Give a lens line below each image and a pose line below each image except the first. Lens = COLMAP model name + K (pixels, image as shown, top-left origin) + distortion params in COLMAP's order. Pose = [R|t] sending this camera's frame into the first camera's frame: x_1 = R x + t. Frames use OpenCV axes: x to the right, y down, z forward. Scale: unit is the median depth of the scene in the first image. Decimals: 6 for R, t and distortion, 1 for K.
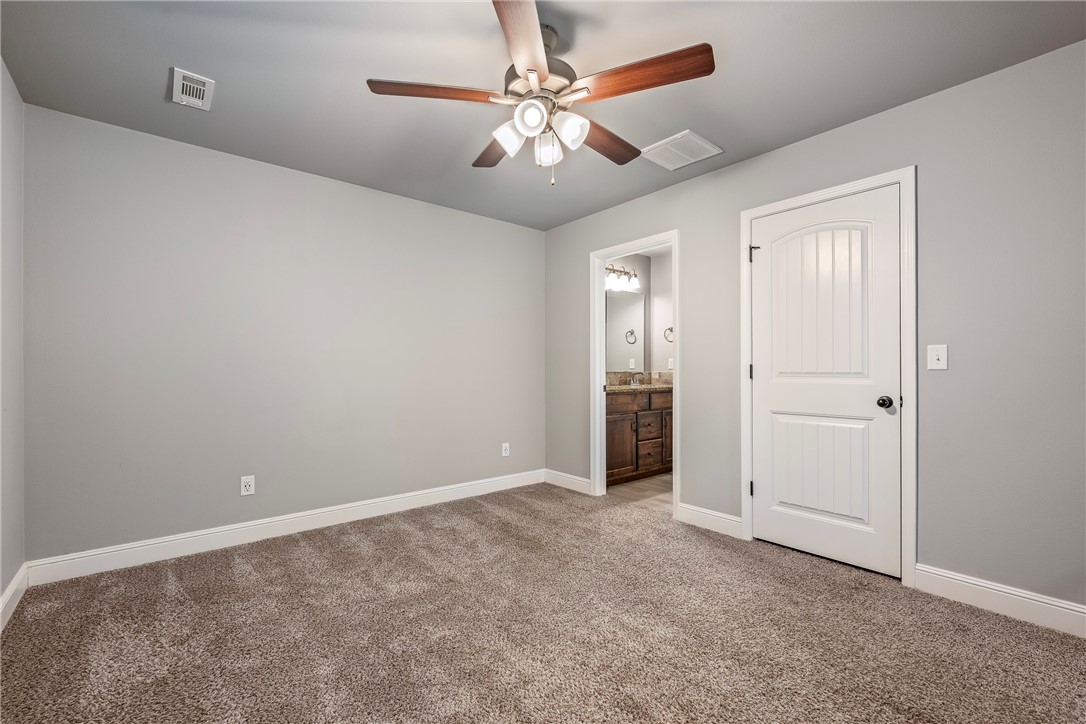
lens RADIAL K [[455.8, 0, 545.8], [0, 455.8, 367.0], [0, 0, 1]] dist [0.002893, 0.000290]
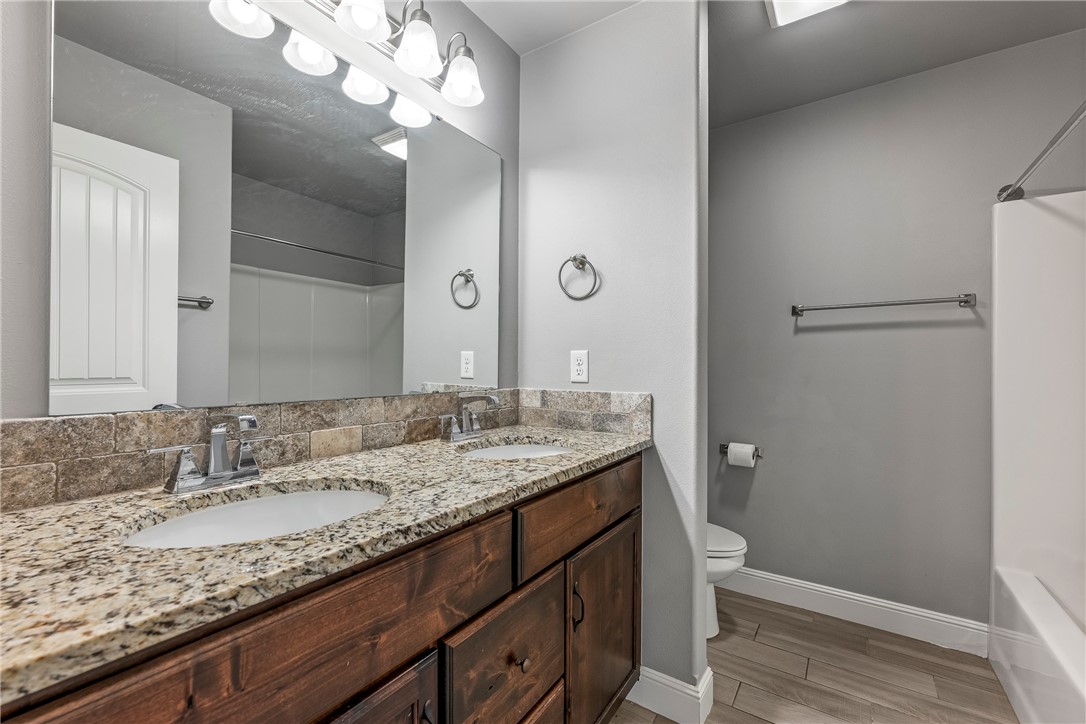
lens RADIAL K [[452.9, 0, 545.9], [0, 452.9, 368.4], [0, 0, 1]] dist [-0.000572, -0.000083]
pose [[0.956022, 0.007481, 0.293200, 0.054089], [-0.007252, 0.999972, -0.001867, -0.001251], [-0.293205, -0.000342, 0.956049, 0.240084]]
